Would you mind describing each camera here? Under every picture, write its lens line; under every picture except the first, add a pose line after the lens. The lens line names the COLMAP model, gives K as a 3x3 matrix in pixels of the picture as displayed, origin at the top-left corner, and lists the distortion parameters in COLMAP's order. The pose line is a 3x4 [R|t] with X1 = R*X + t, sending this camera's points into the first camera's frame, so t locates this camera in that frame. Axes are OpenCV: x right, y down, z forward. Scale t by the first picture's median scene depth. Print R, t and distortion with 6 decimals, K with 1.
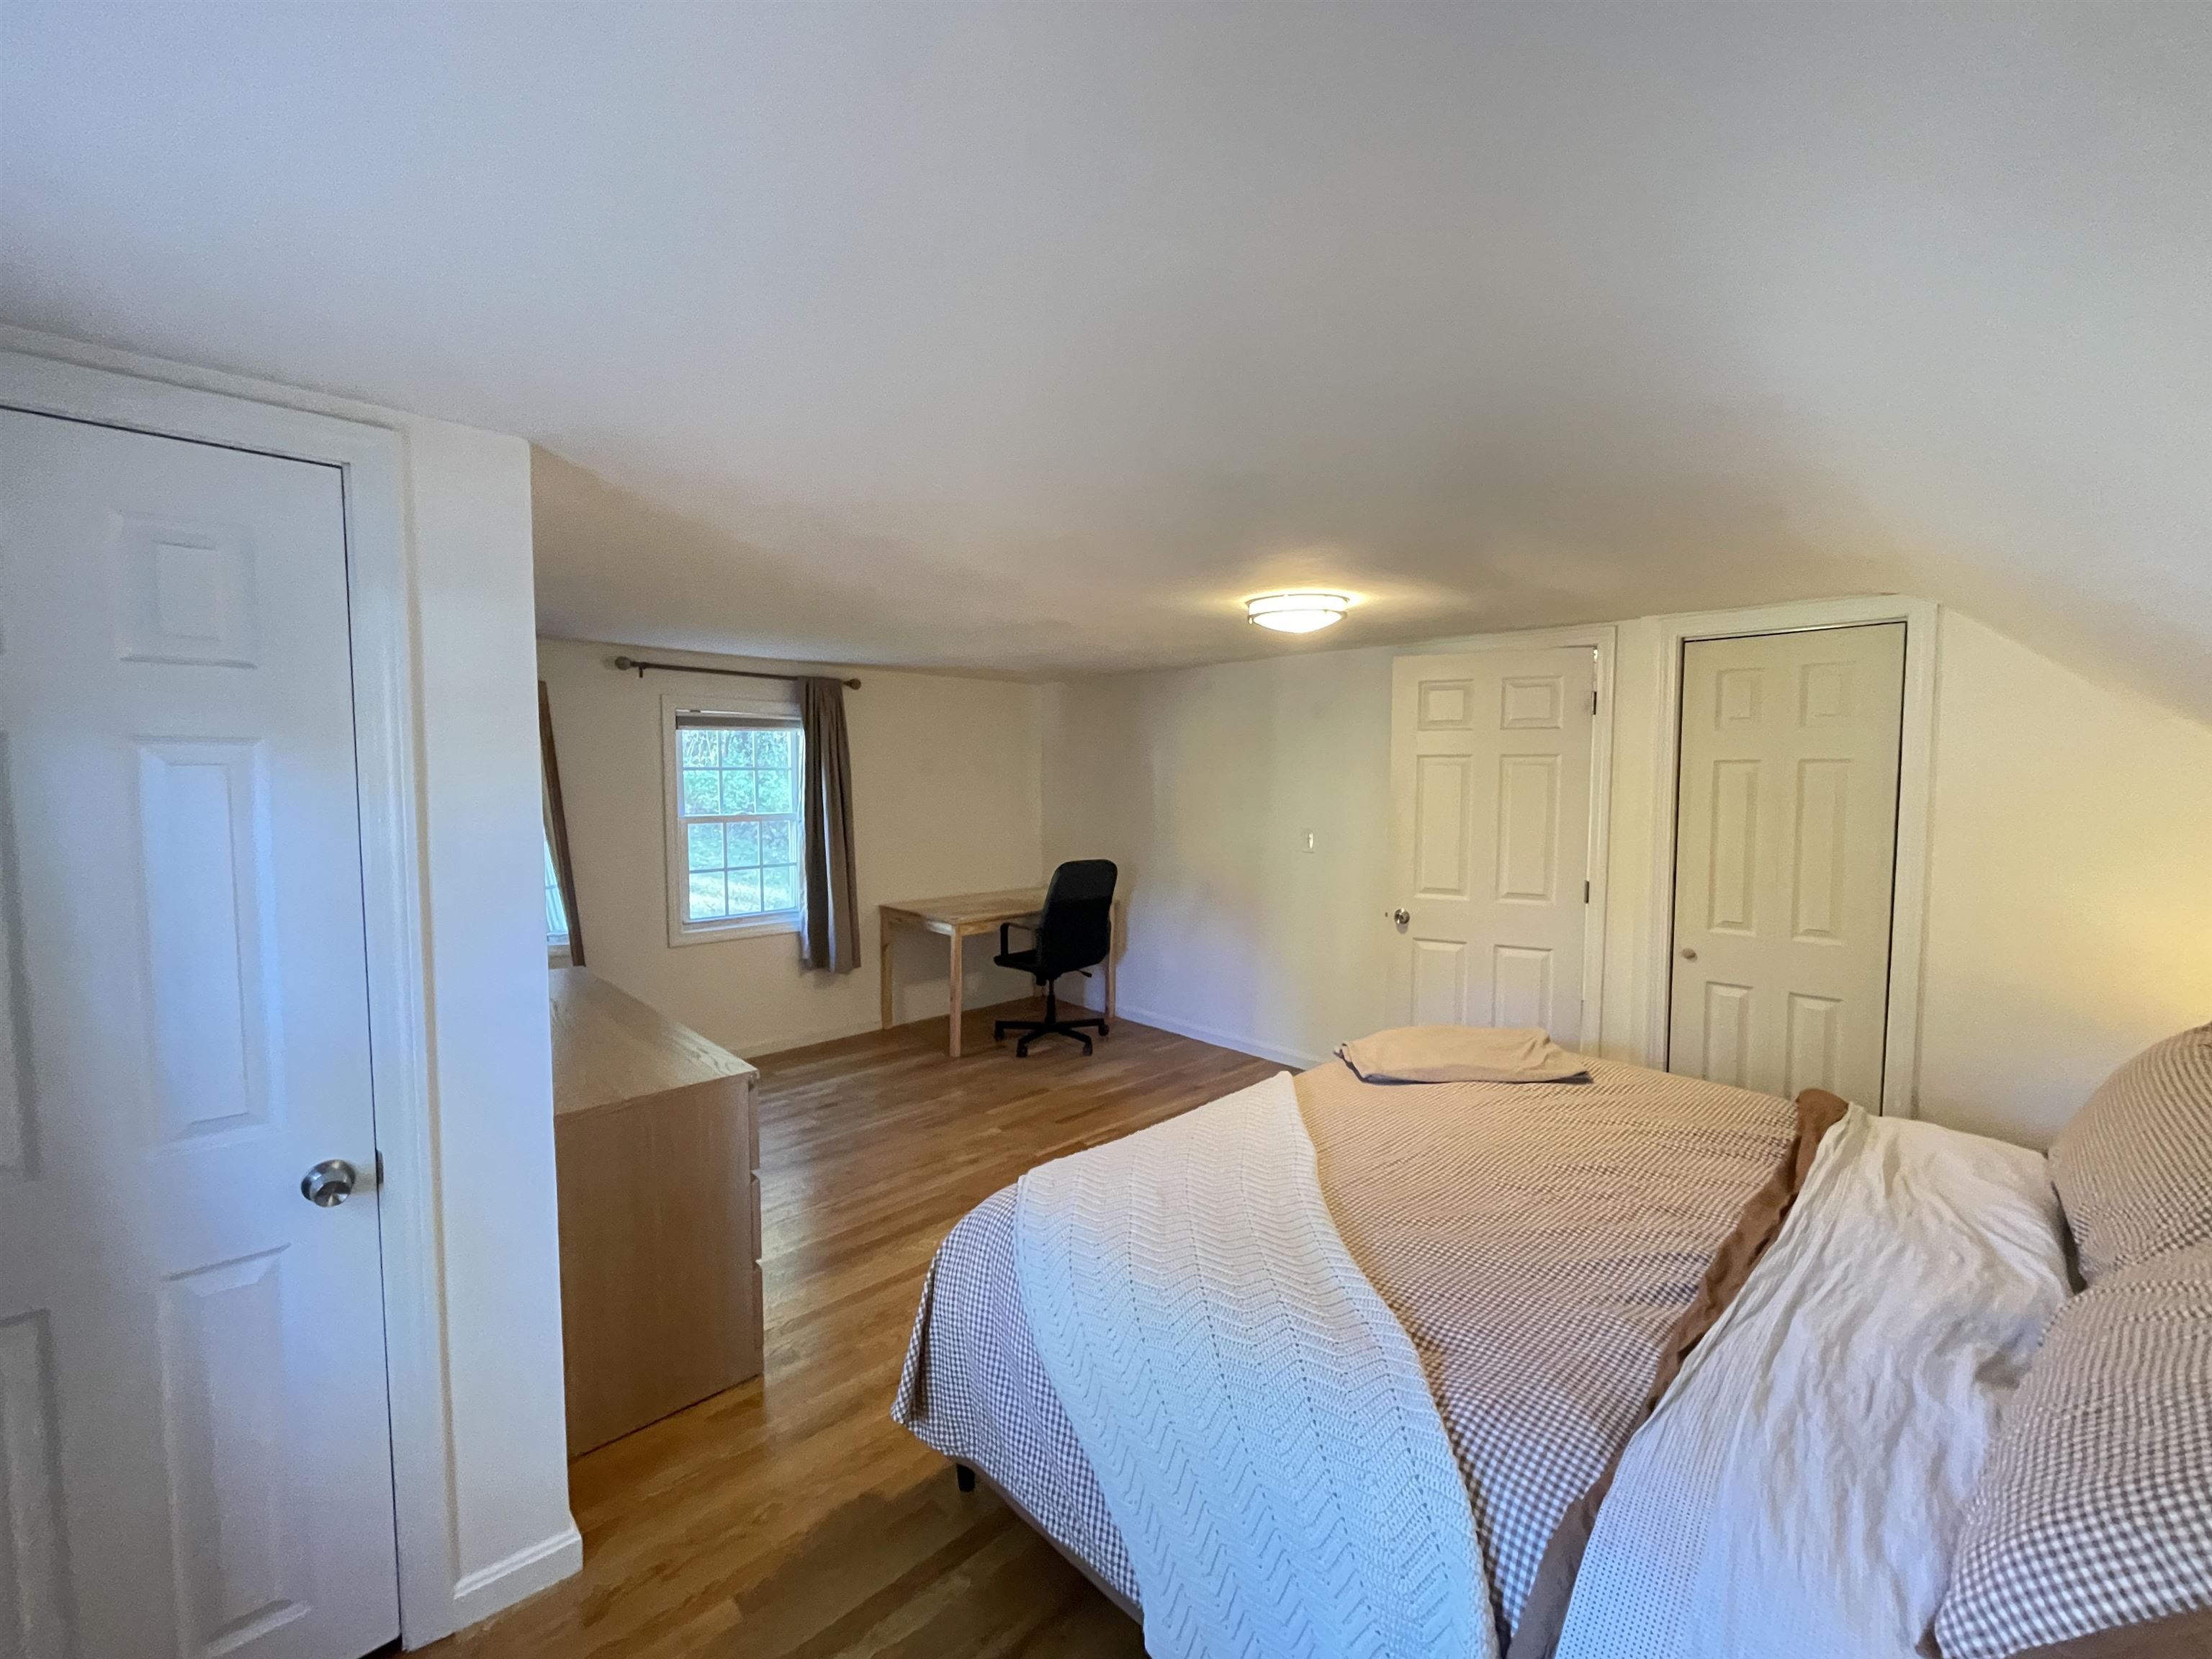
lens RADIAL K [[893.1, 0, 1105.7], [0, 893.1, 824.8], [0, 0, 1]] dist [-0.000561, -0.000092]
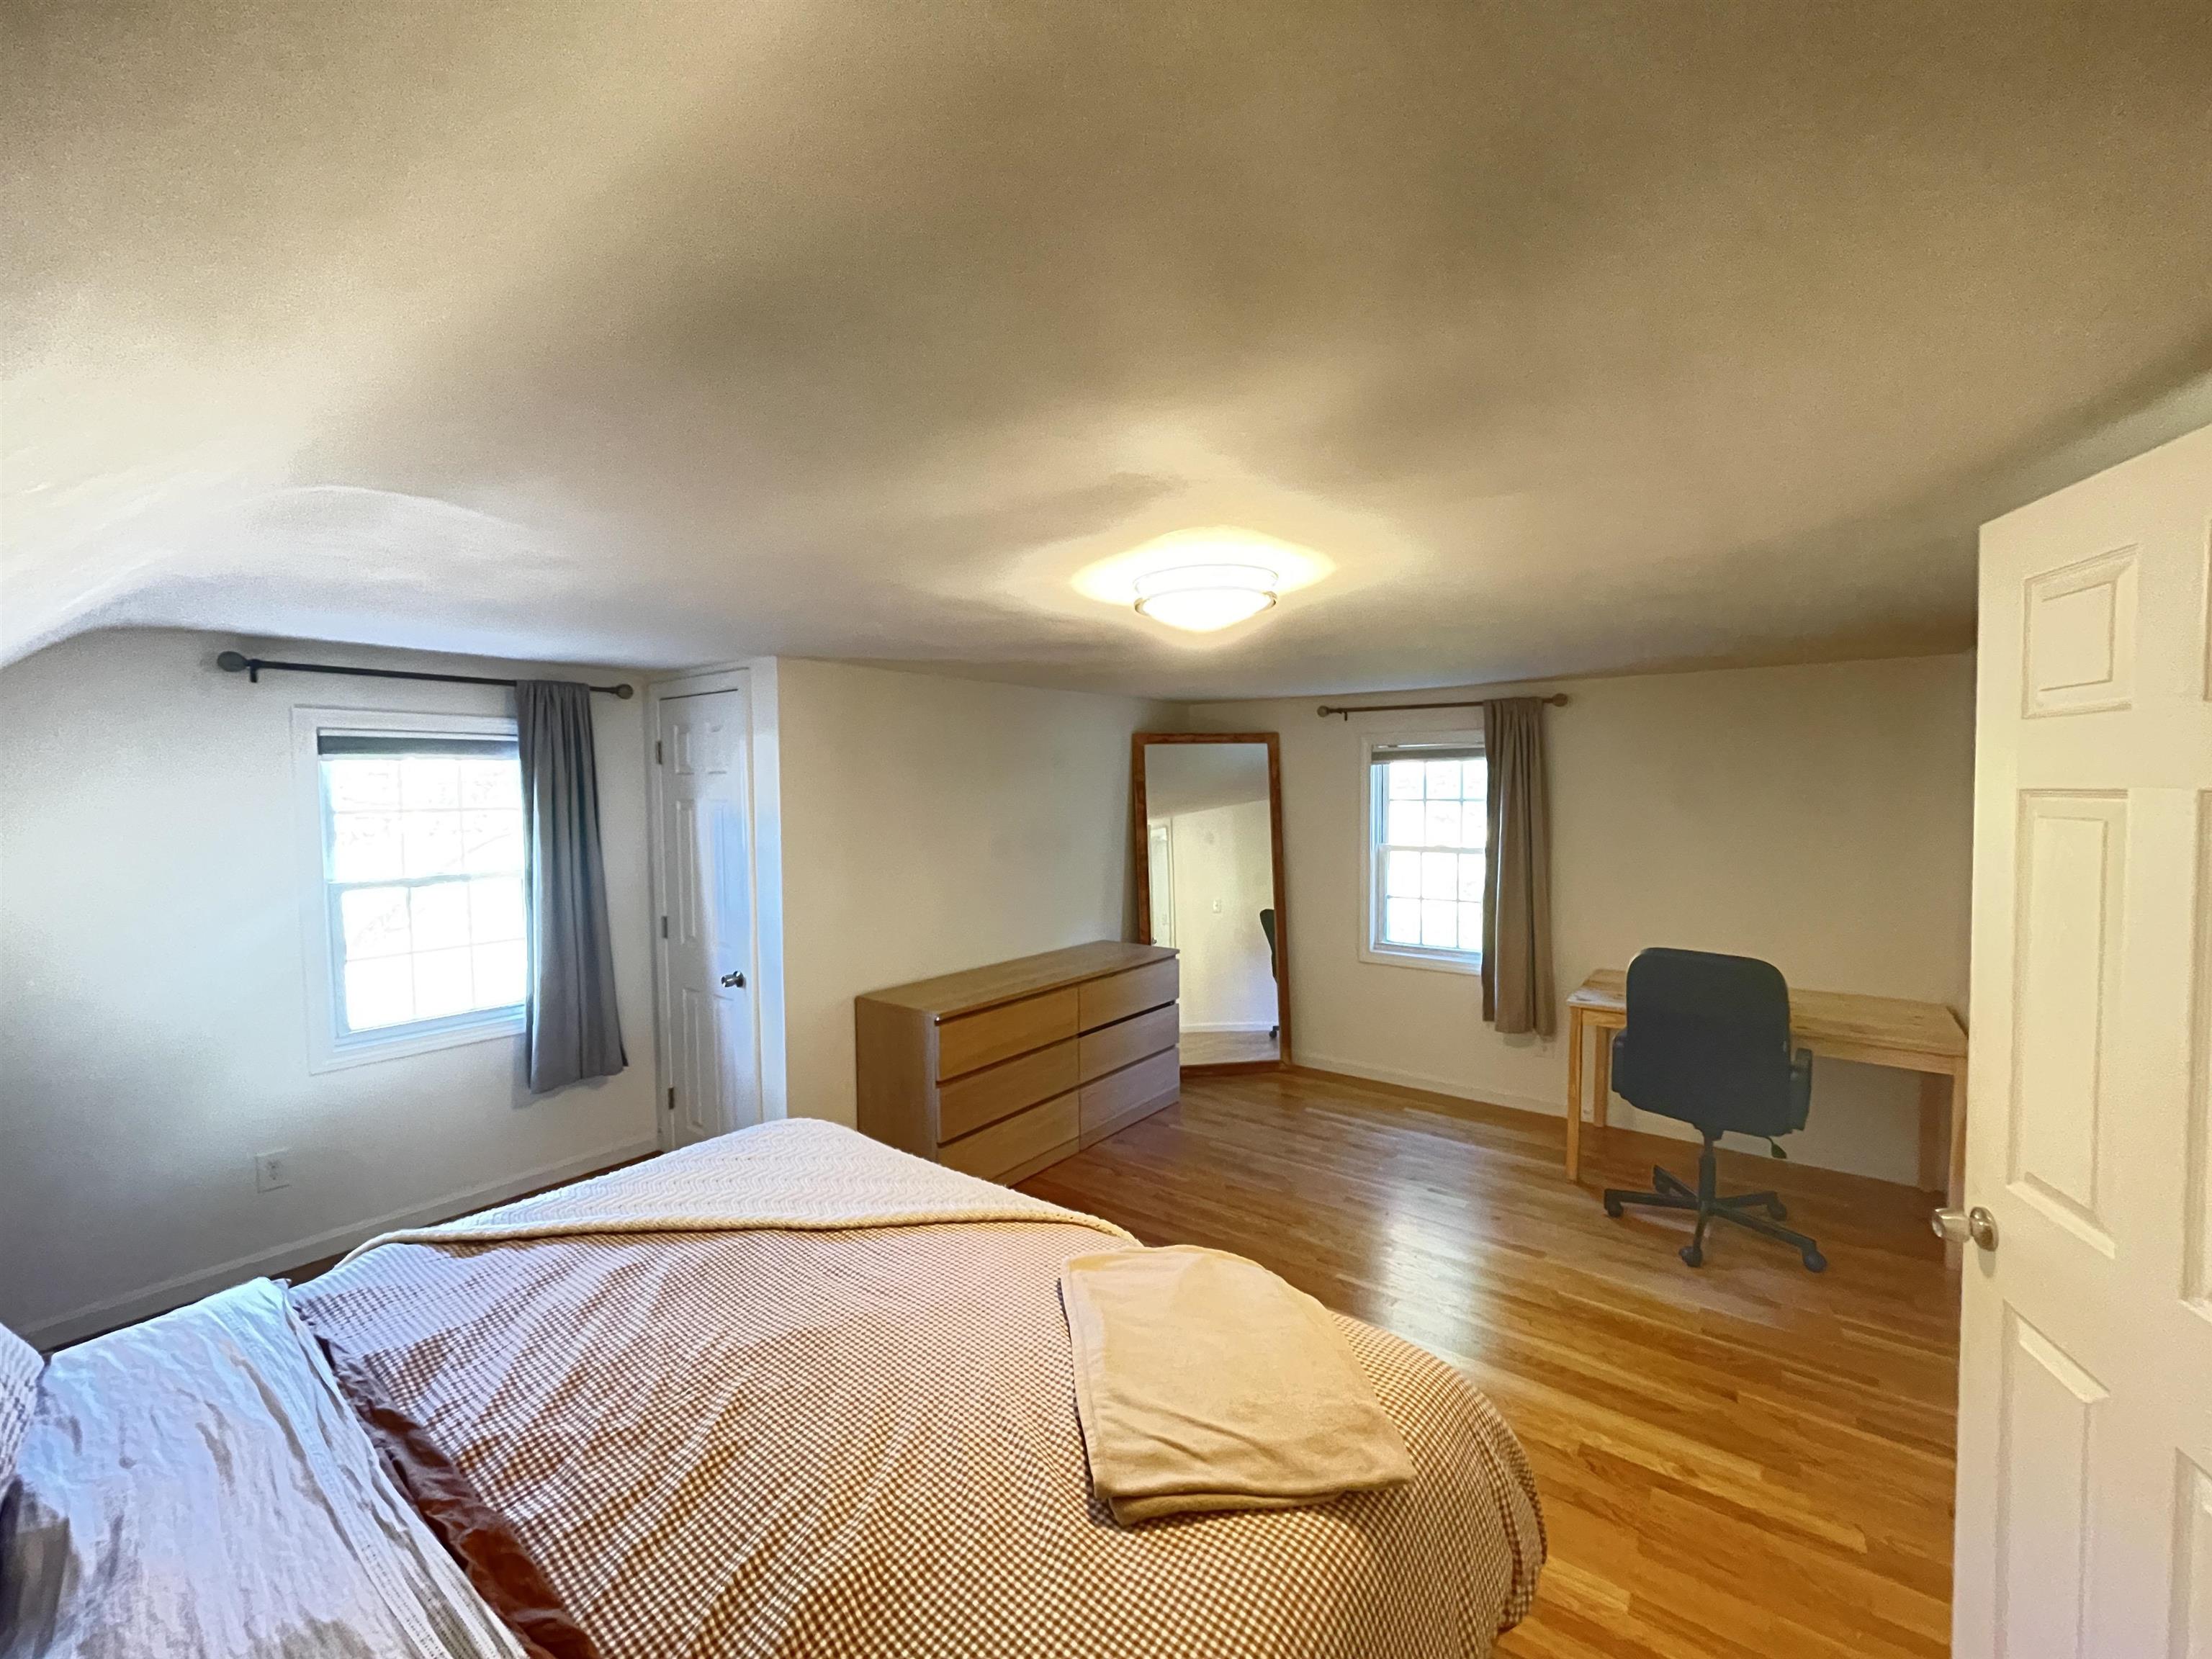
lens RADIAL K [[893.1, 0, 1105.7], [0, 893.1, 824.8], [0, 0, 1]] dist [-0.000561, -0.000092]
pose [[0.165670, 0.034662, -0.985572, 0.524709], [-0.051664, 0.998315, 0.026426, -0.044056], [0.984827, 0.046541, 0.167181, 0.482786]]
